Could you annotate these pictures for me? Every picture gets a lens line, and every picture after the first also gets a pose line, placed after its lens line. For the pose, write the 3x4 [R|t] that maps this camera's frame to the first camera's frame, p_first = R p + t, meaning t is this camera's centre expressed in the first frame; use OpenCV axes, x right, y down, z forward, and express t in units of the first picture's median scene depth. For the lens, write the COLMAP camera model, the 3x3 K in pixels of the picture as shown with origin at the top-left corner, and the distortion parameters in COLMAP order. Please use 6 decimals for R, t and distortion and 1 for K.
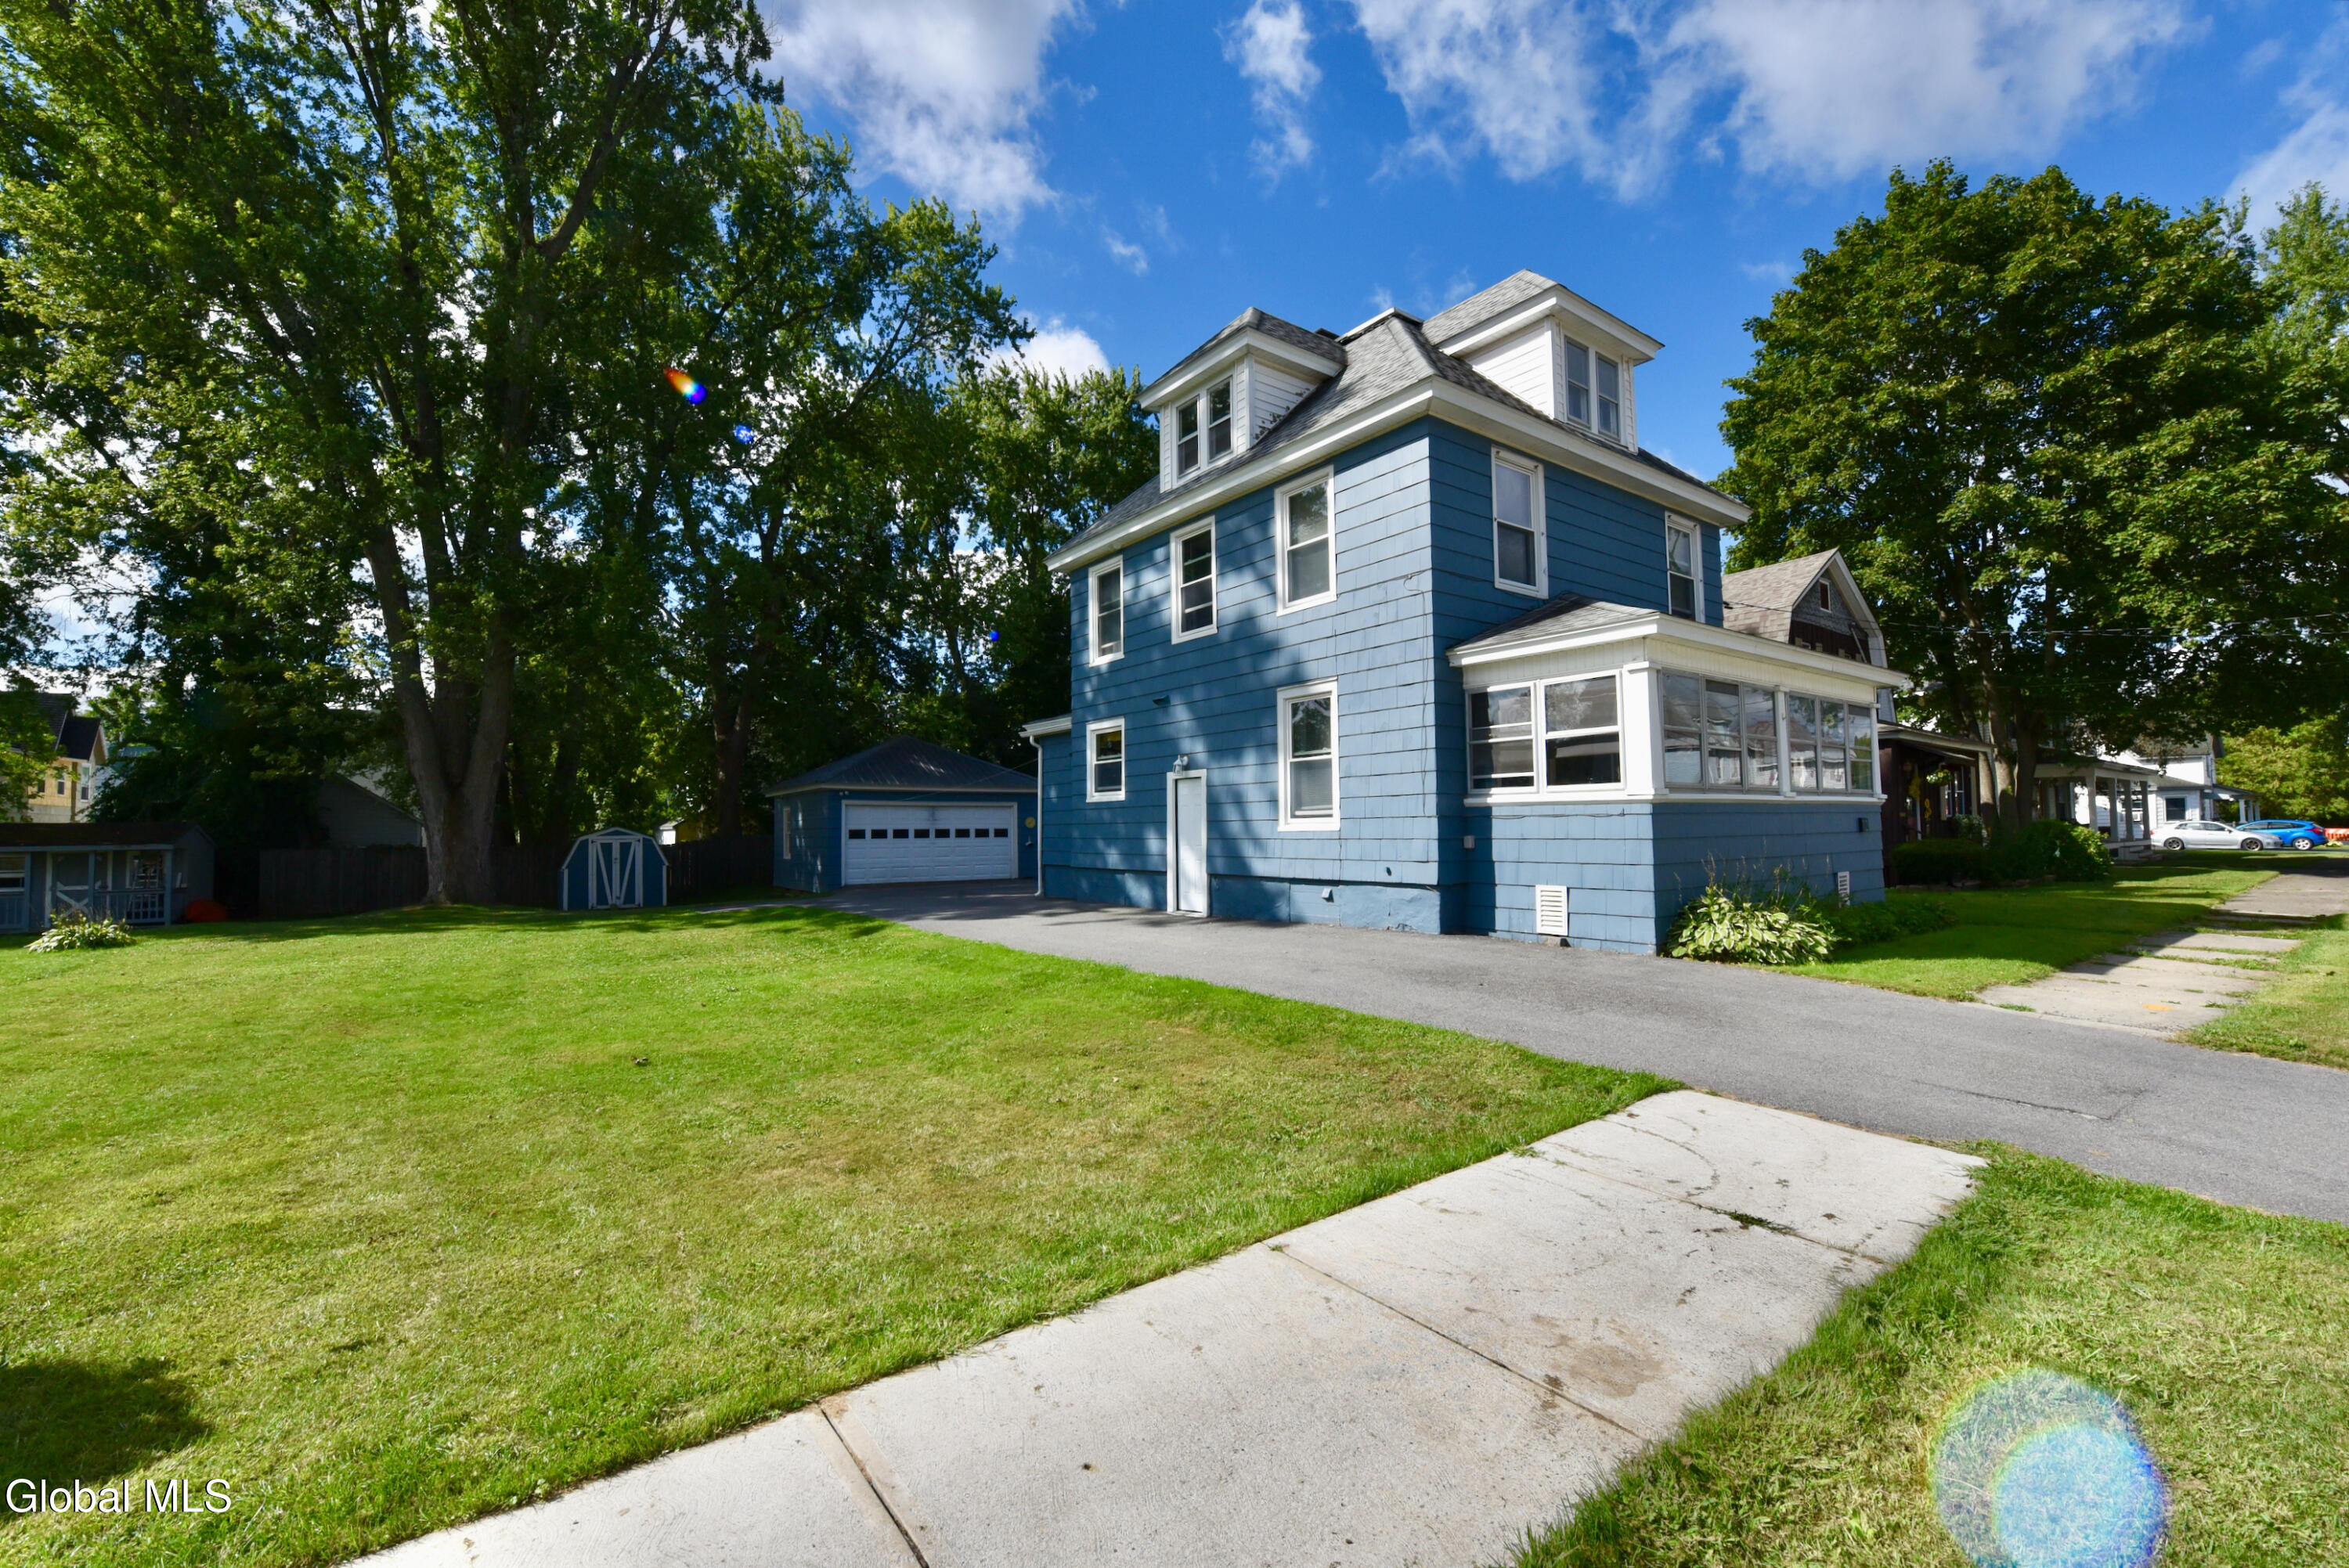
lens RADIAL K [[960.1, 0, 1187.9], [0, 960.1, 789.0], [0, 0, 1]] dist [-0.017220, 0.000262]
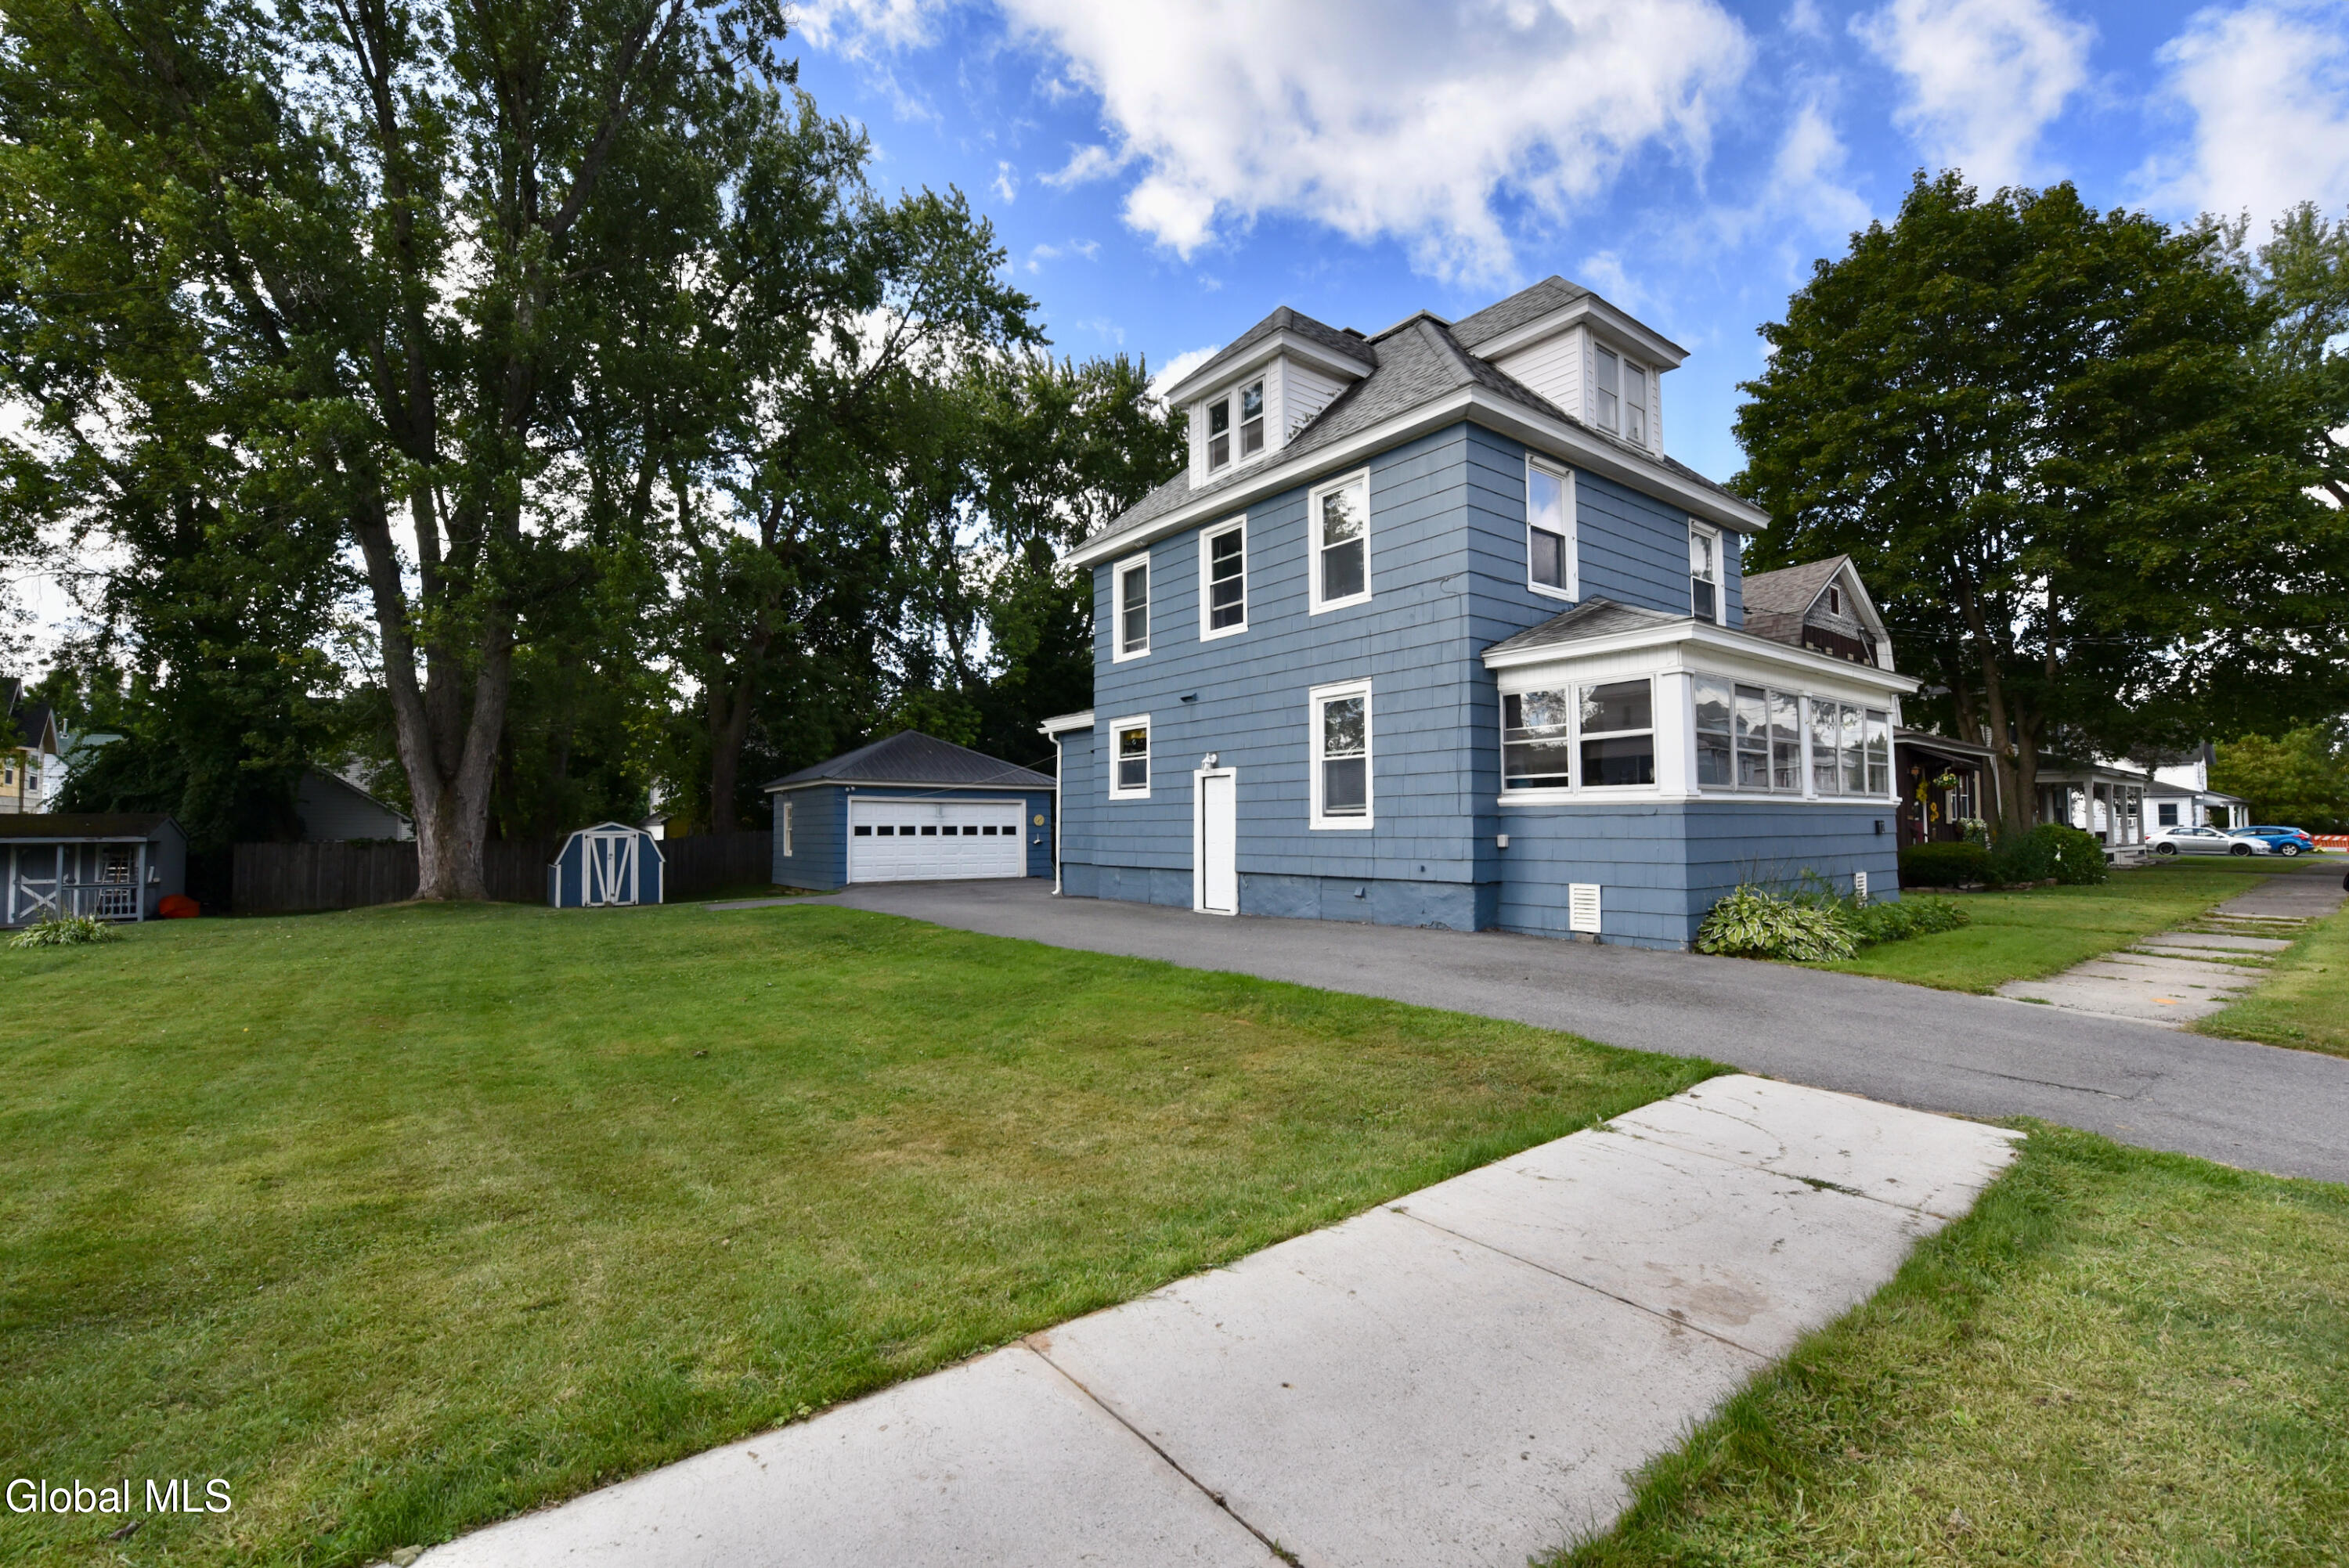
lens RADIAL K [[984.2, 0, 1213.1], [0, 984.2, 787.9], [0, 0, 1]] dist [-0.016095, -0.000179]
pose [[0.999459, 0.007515, 0.032028, -0.043681], [-0.007521, 0.999972, 0.000071, 0.001182], [-0.032027, -0.000311, 0.999487, -0.028729]]
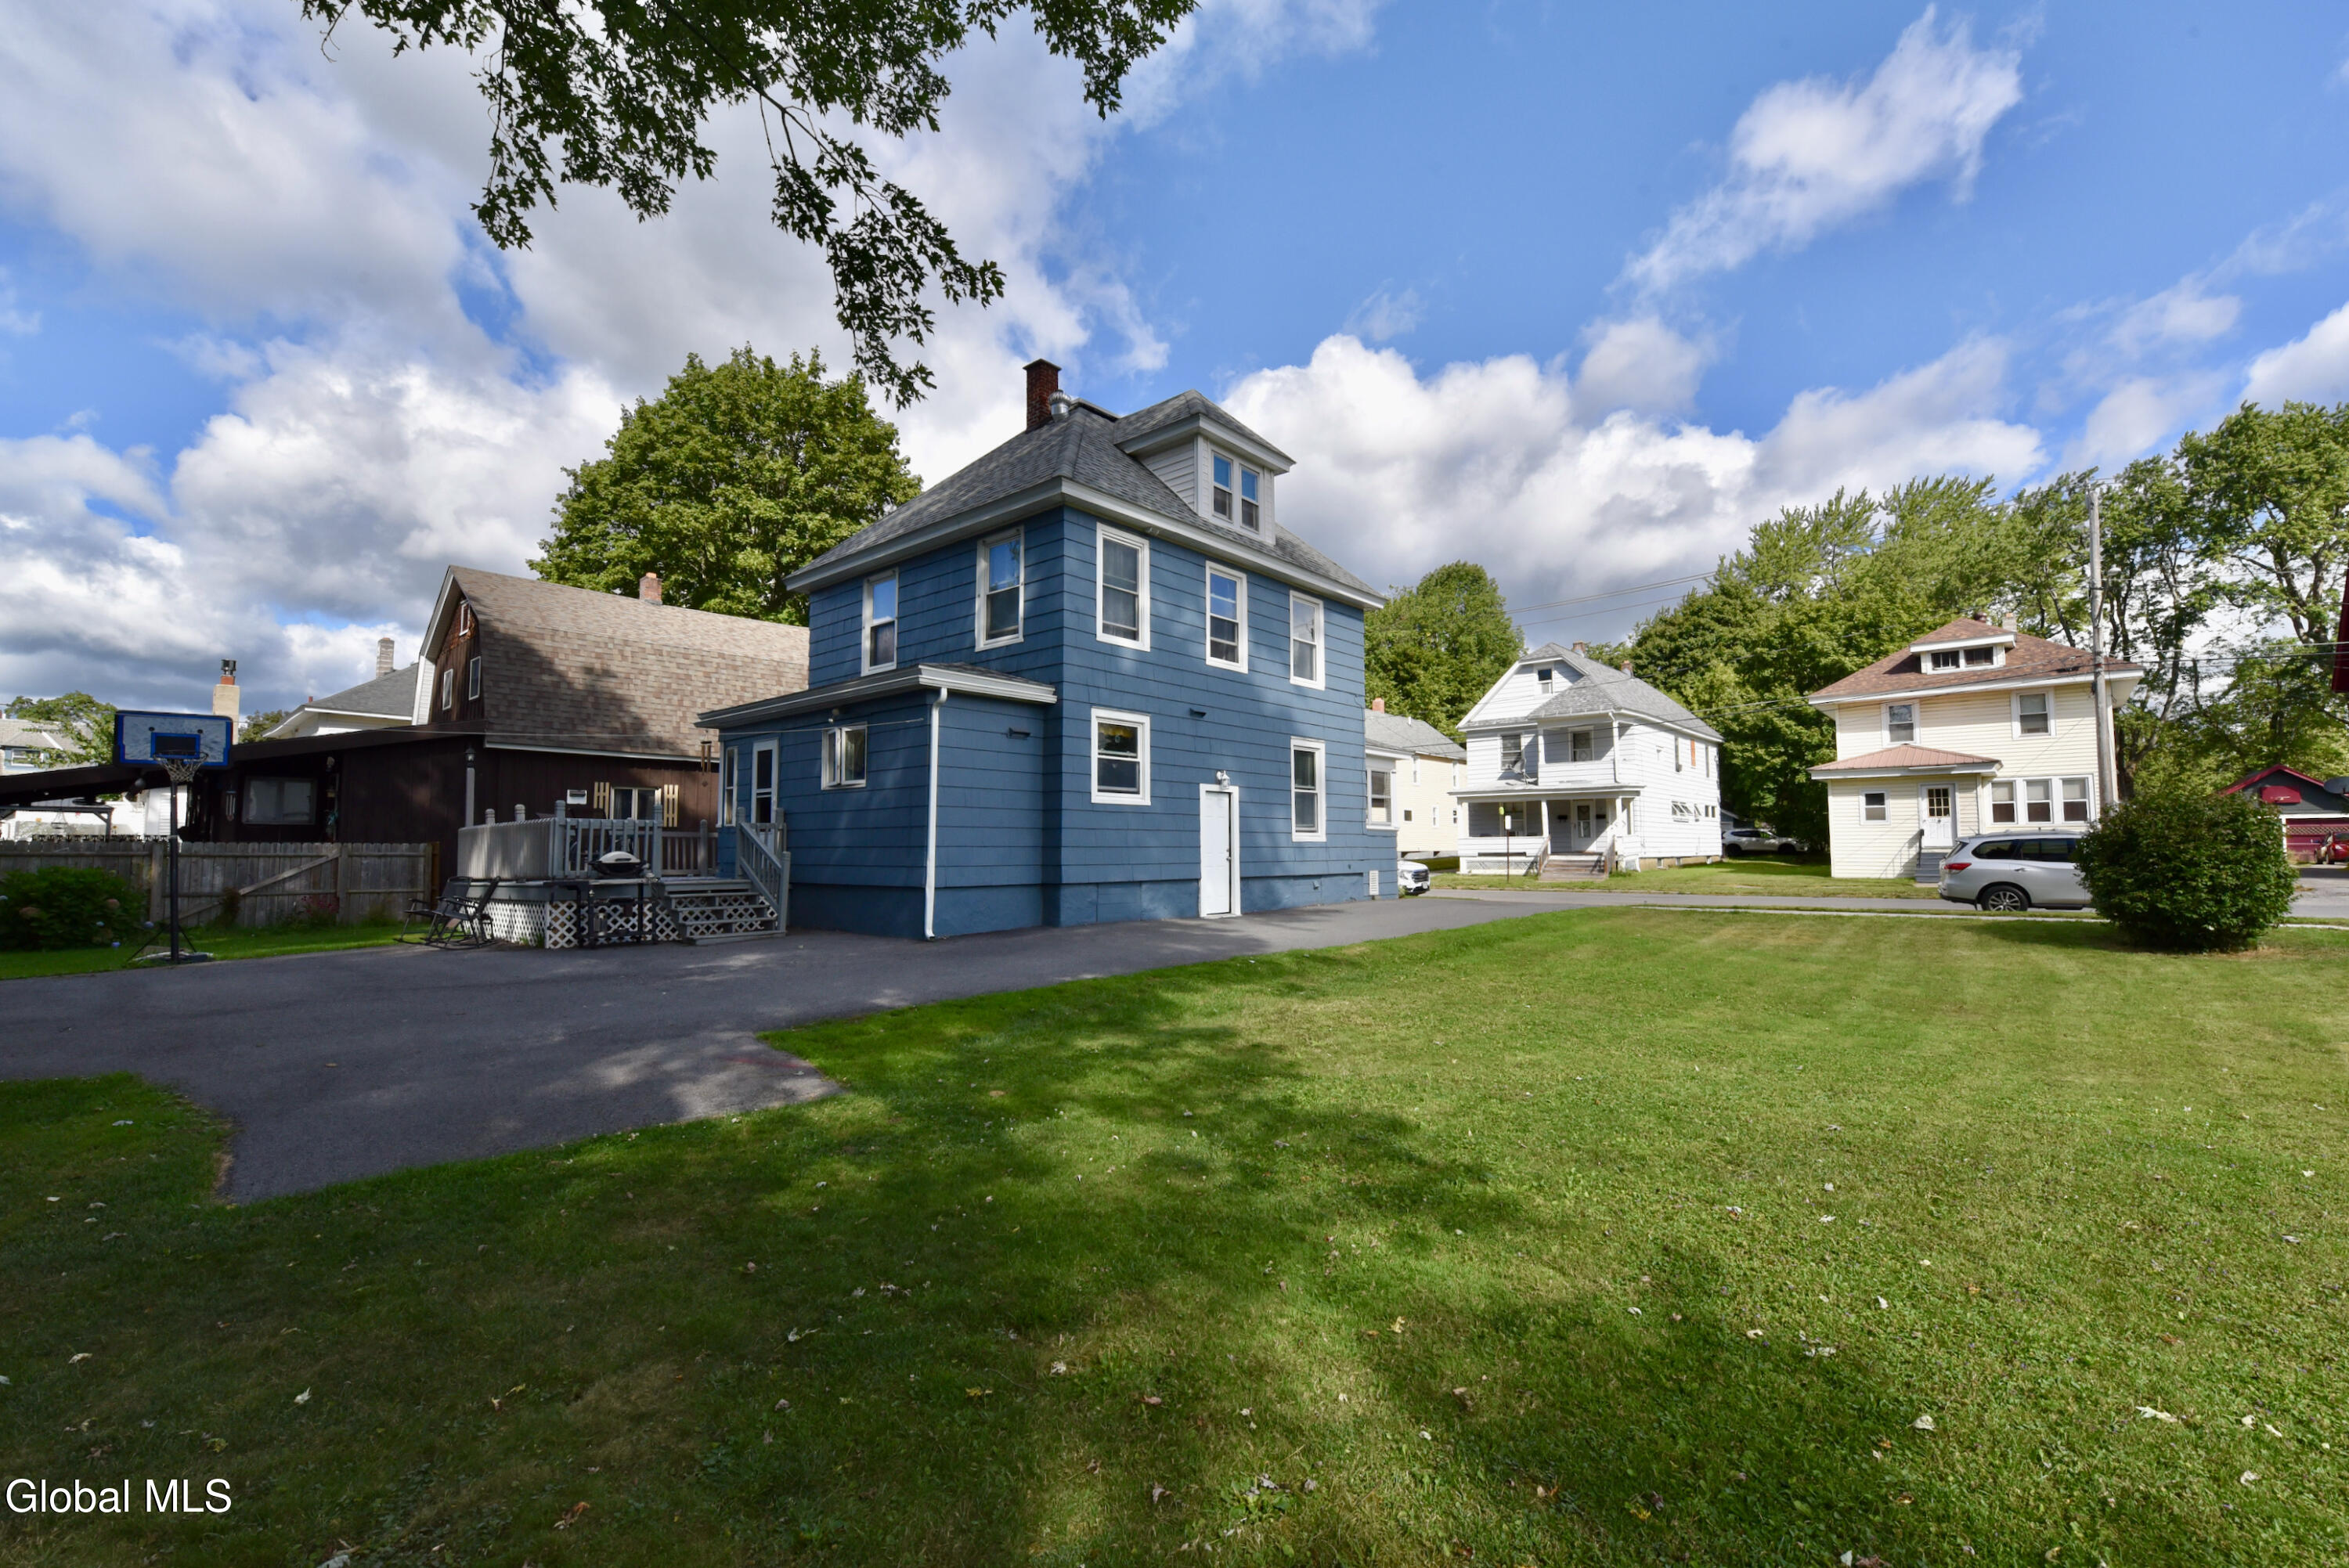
lens RADIAL K [[984.2, 0, 1213.1], [0, 984.2, 787.9], [0, 0, 1]] dist [-0.016095, -0.000179]
pose [[-0.236290, 0.075983, 0.968707, -1.302982], [-0.033070, 0.995731, -0.086170, 0.097325], [-0.971120, -0.052396, -0.232769, 1.518339]]
